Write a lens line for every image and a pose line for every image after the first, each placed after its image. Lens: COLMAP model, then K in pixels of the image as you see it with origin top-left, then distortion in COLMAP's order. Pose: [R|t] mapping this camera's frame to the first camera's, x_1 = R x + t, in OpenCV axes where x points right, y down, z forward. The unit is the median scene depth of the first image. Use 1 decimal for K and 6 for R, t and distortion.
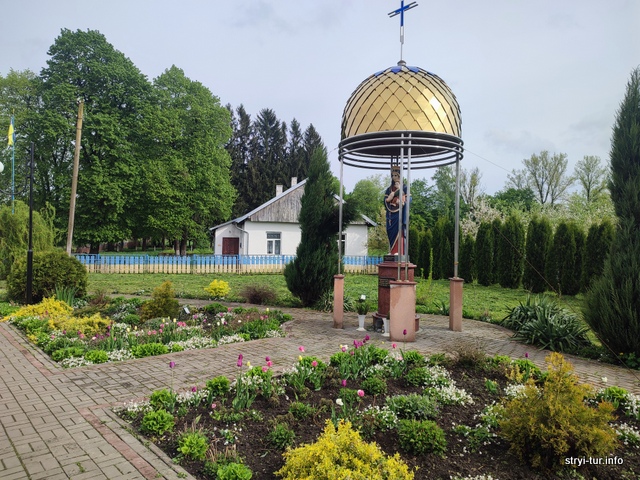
lens RADIAL K [[457.0, 0, 319.8], [0, 457.0, 242.4], [0, 0, 1]] dist [0.003007, -0.005306]
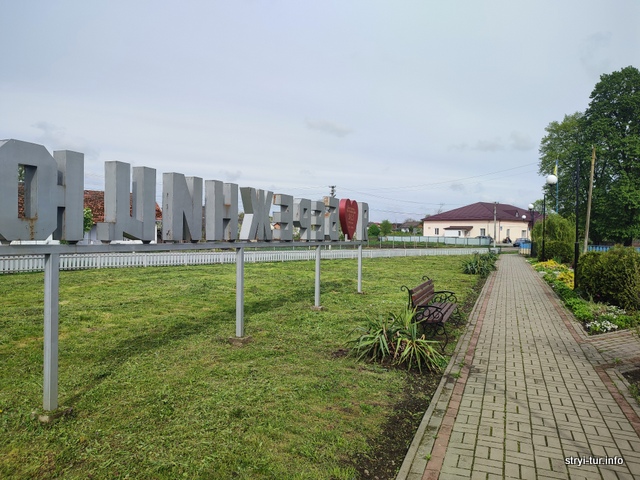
lens RADIAL K [[457.0, 0, 321.0], [0, 457.0, 240.0], [0, 0, 1]] dist [0.003007, -0.005306]
pose [[0.436266, 0.007037, -0.899790, 0.087836], [-0.007068, 0.999965, 0.004393, 0.001485], [0.899790, 0.004443, 0.436300, -0.095404]]
